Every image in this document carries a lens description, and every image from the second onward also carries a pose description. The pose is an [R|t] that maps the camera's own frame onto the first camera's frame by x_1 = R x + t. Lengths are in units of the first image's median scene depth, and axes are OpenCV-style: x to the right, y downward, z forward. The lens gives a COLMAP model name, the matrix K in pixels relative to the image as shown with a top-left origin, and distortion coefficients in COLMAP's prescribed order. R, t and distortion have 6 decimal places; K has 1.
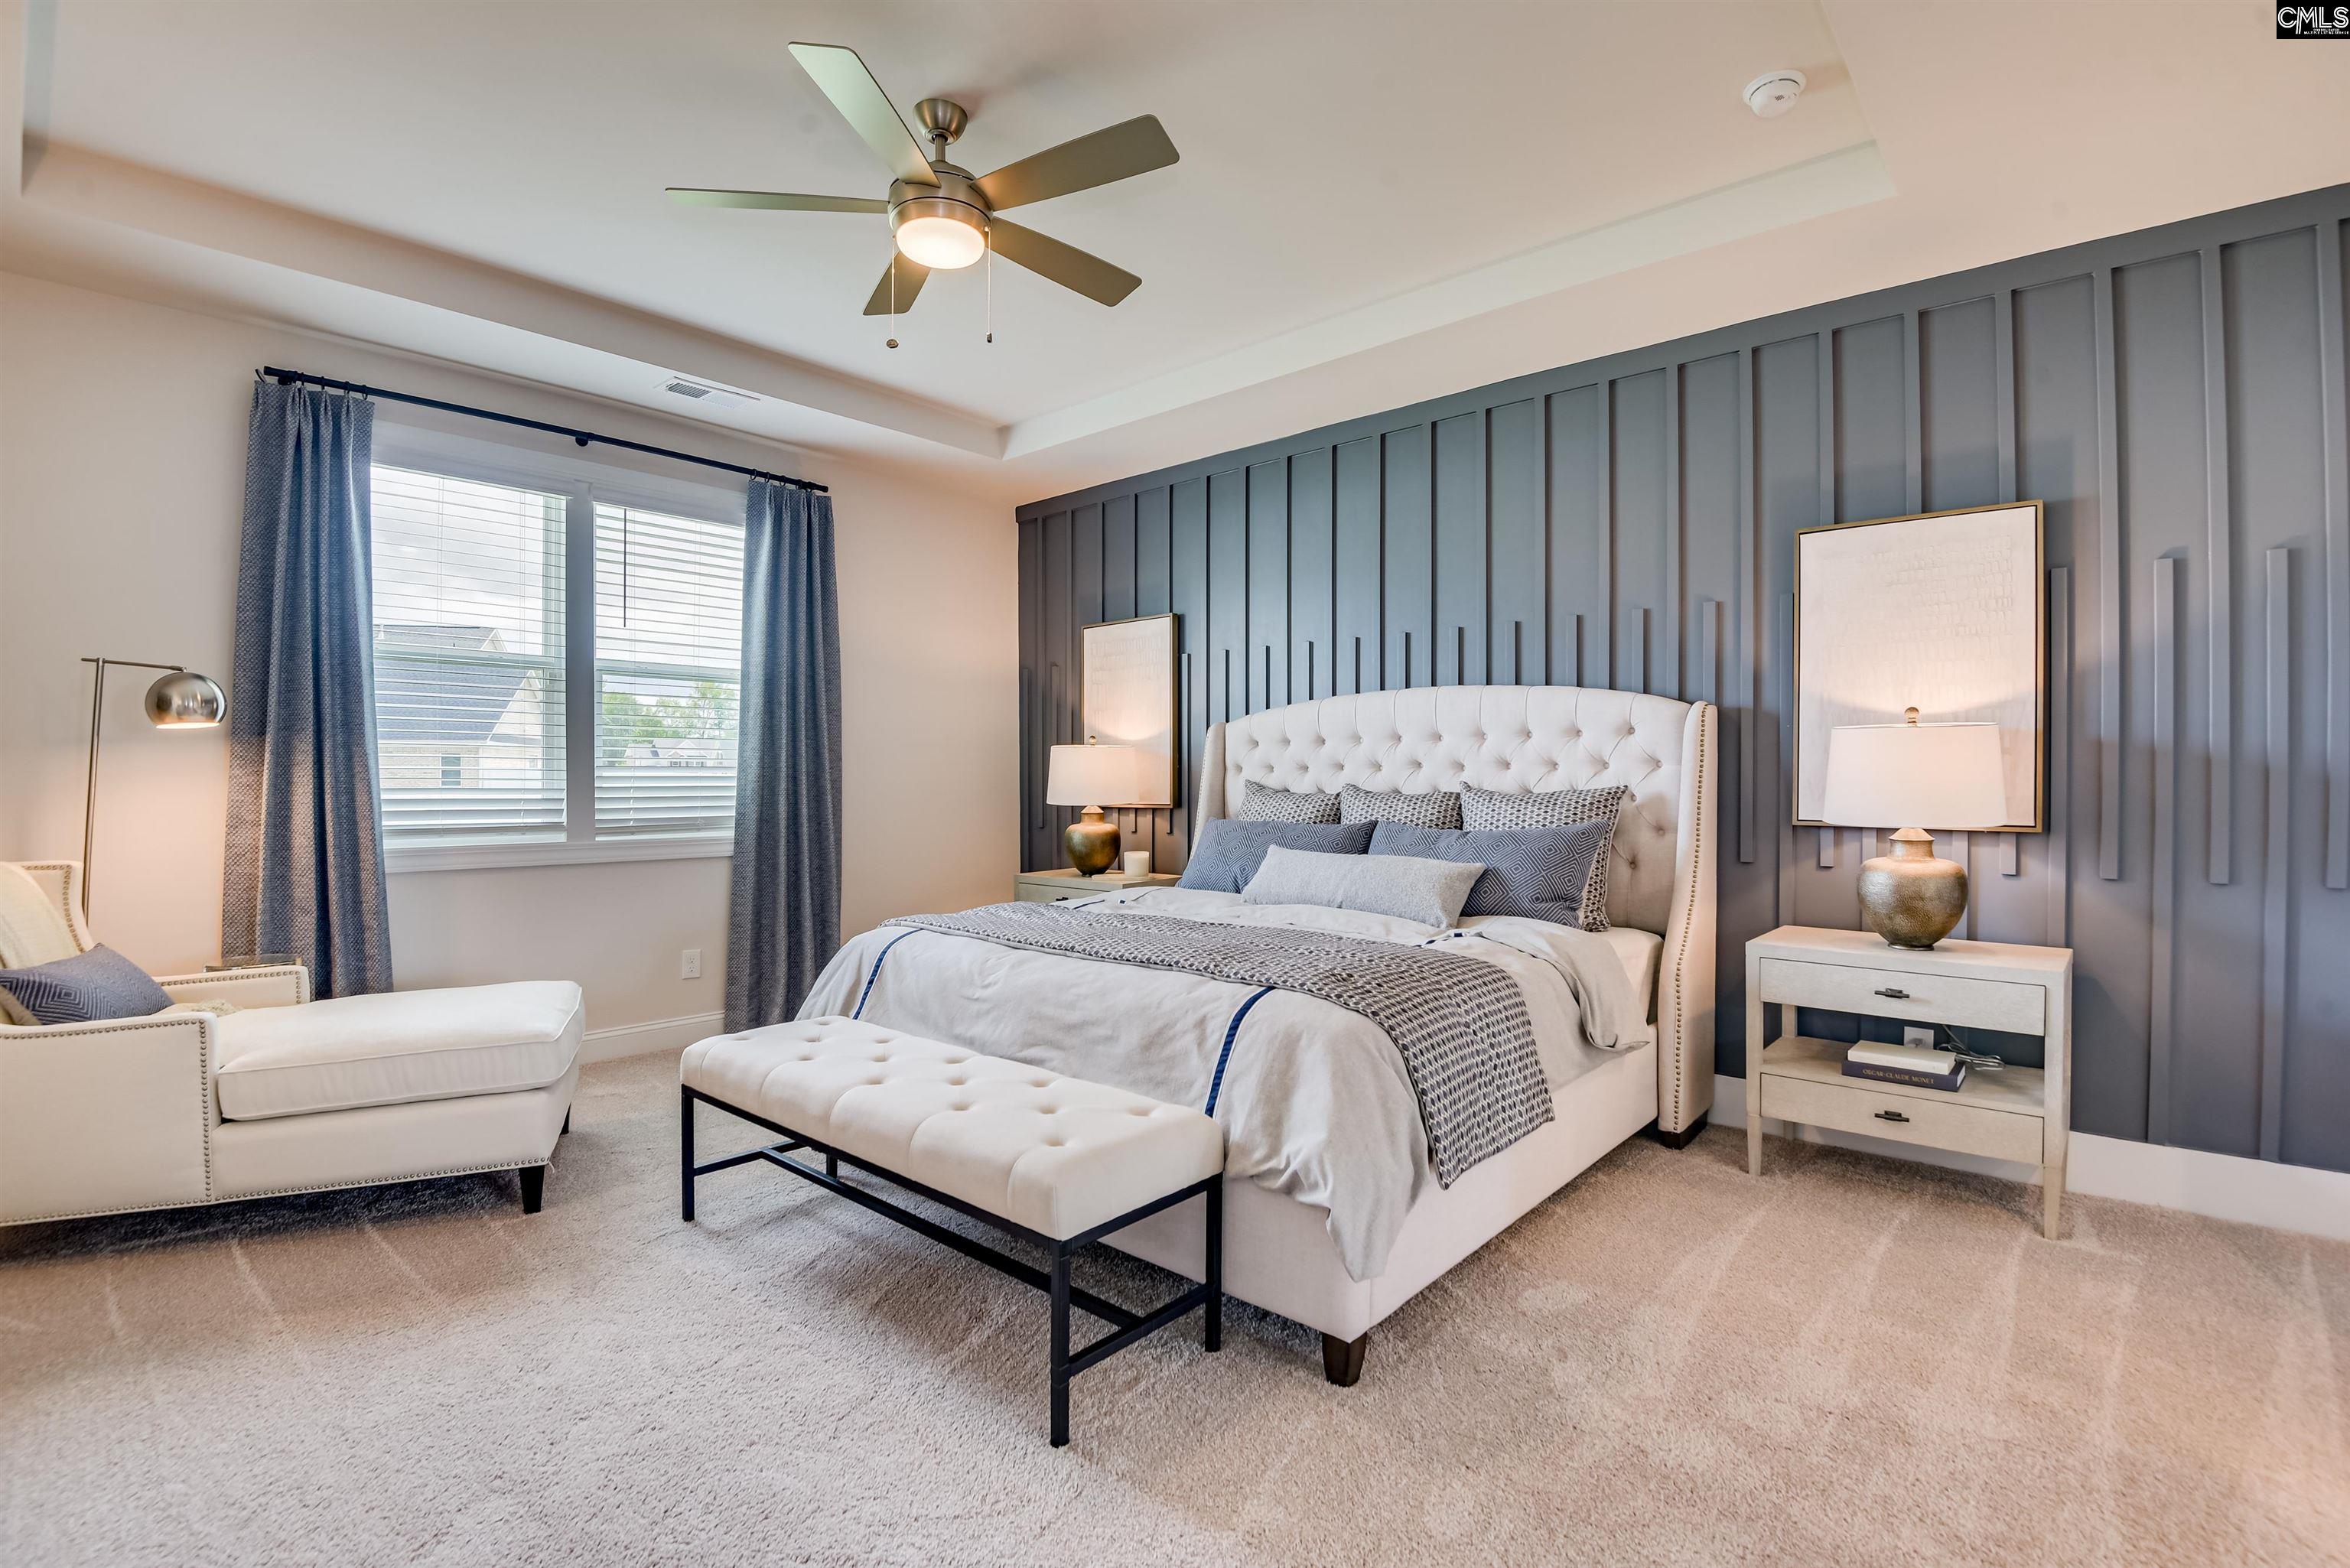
lens RADIAL K [[1112.6, 0, 1175.0], [0, 1112.6, 784.0], [0, 0, 1]] dist [-0.000458, -0.000180]
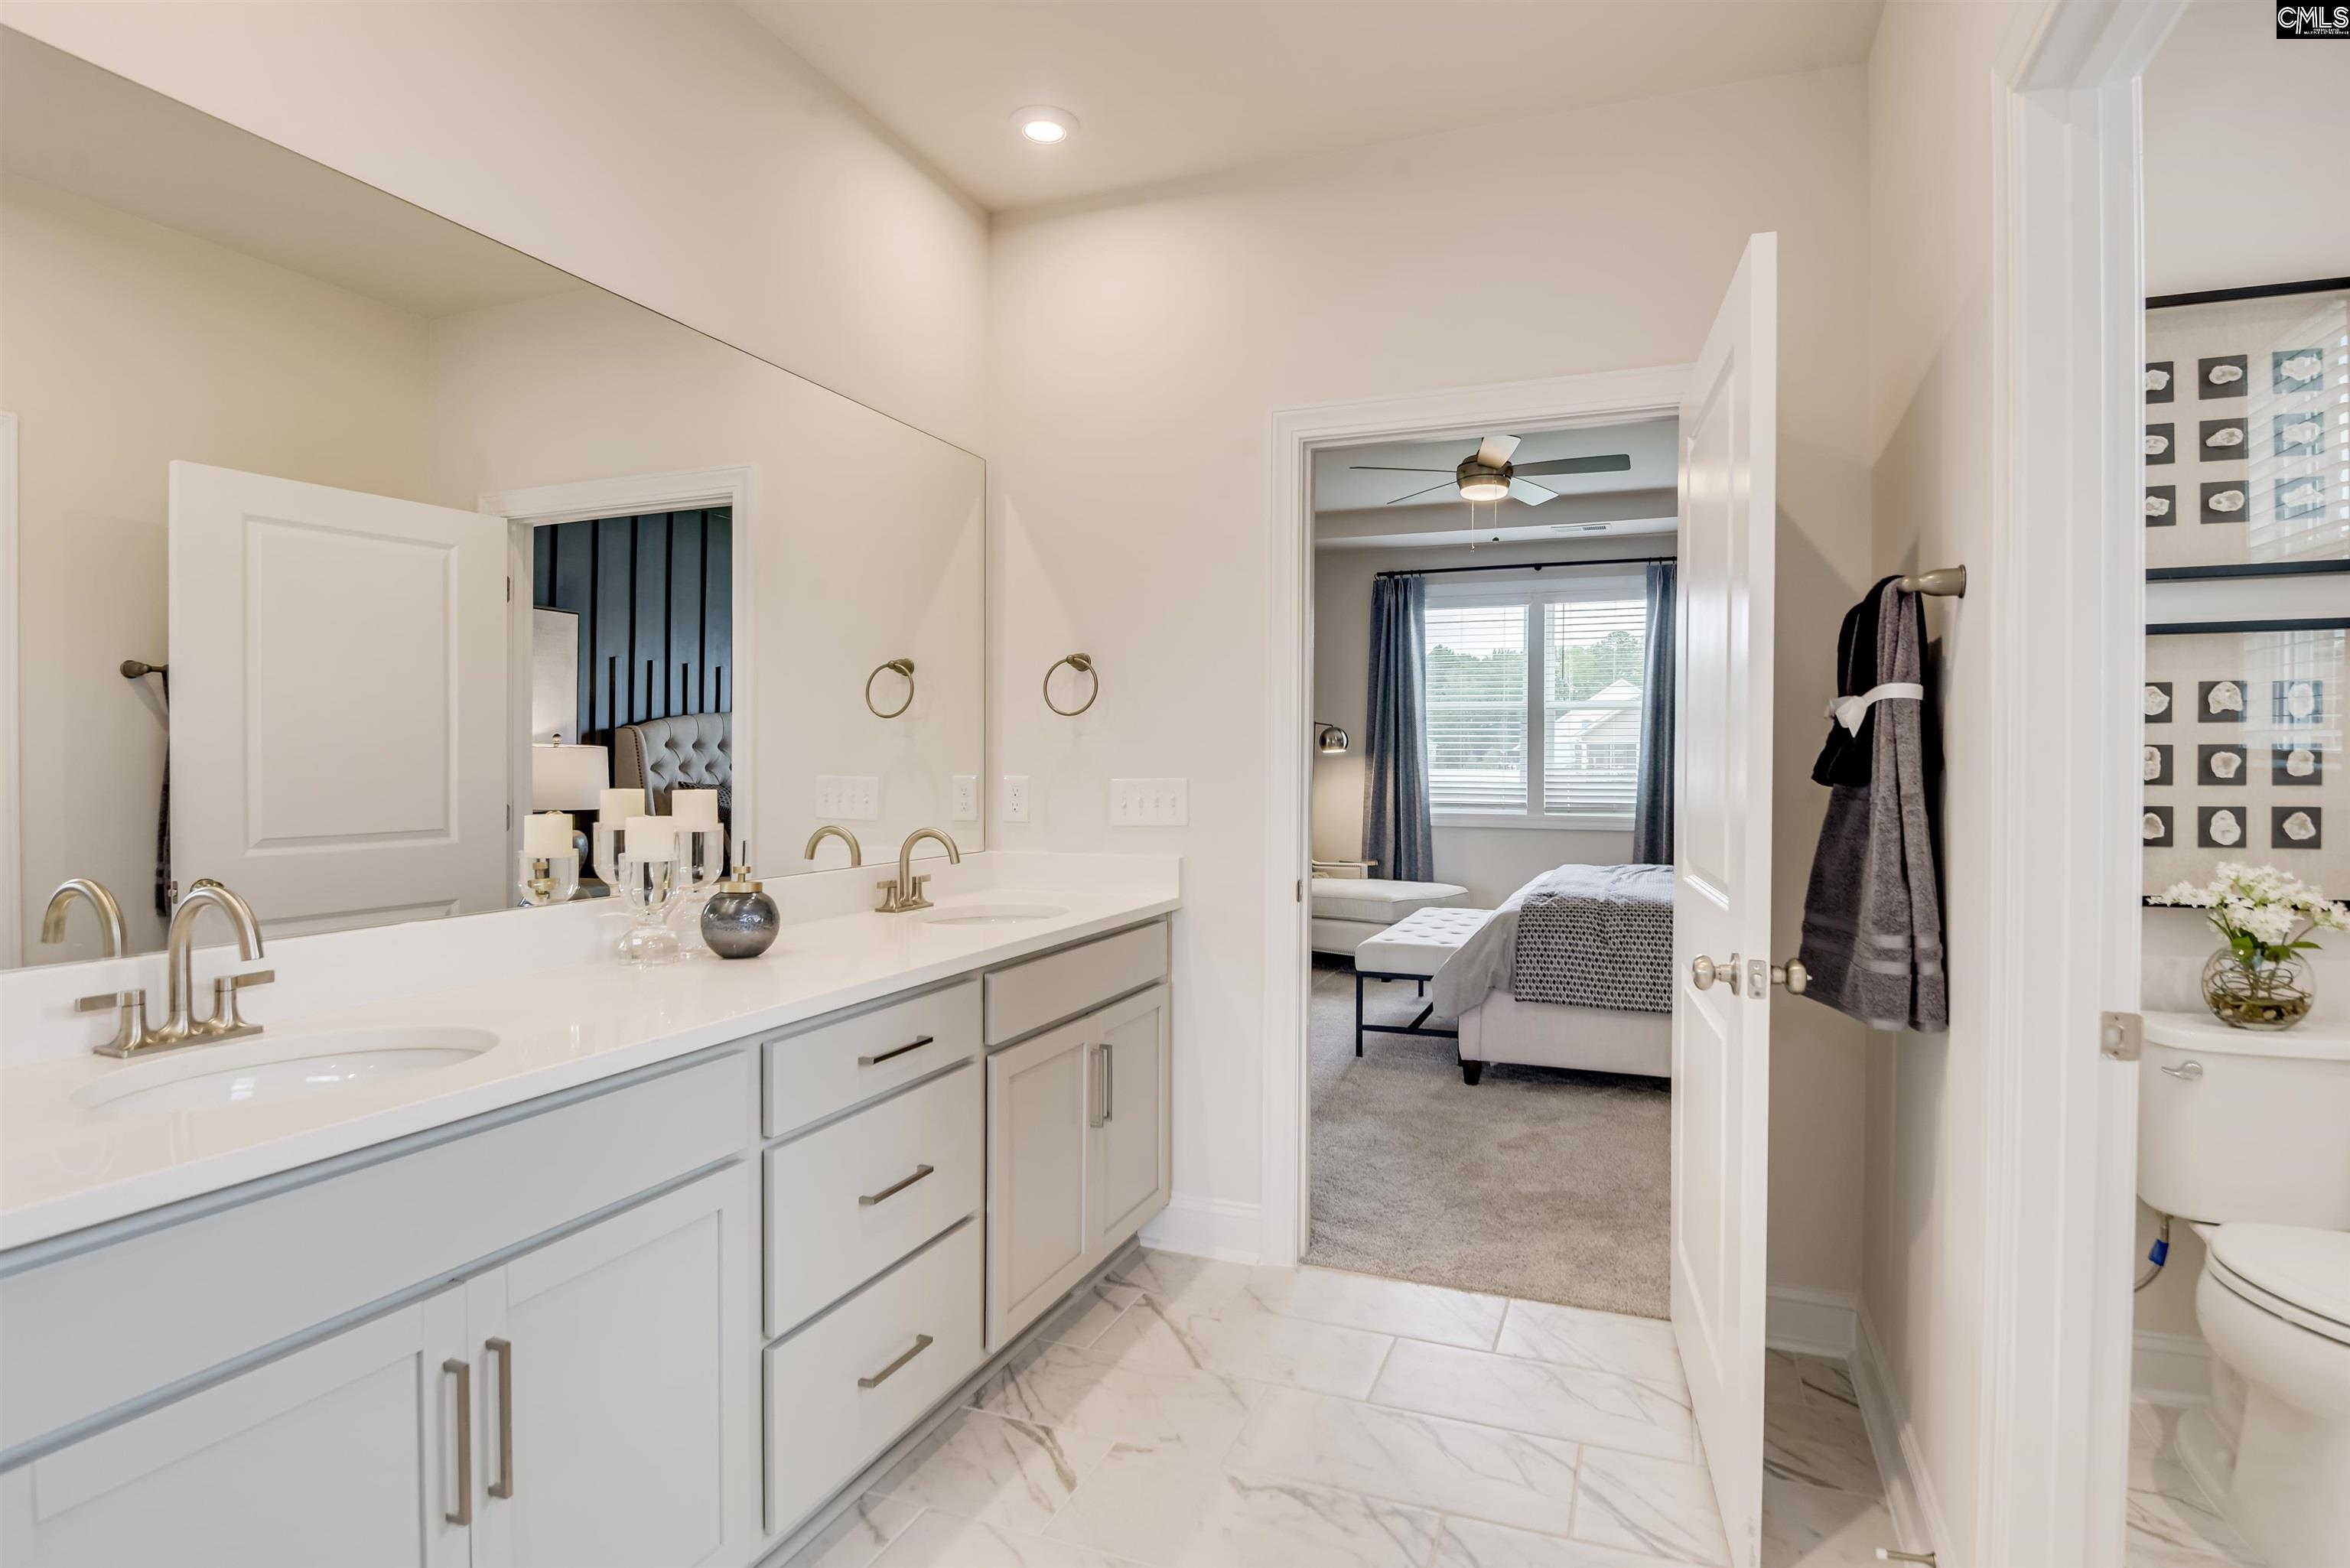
lens RADIAL K [[1291.5, 0, 1174.5], [0, 1291.5, 767.7], [0, 0, 1]] dist [-0.003139, -0.001748]
pose [[0.346308, 0.001446, -0.938120, 1.168424], [-0.010669, 0.999940, -0.002397, -0.007894], [0.938060, 0.010839, 0.346302, -0.155277]]
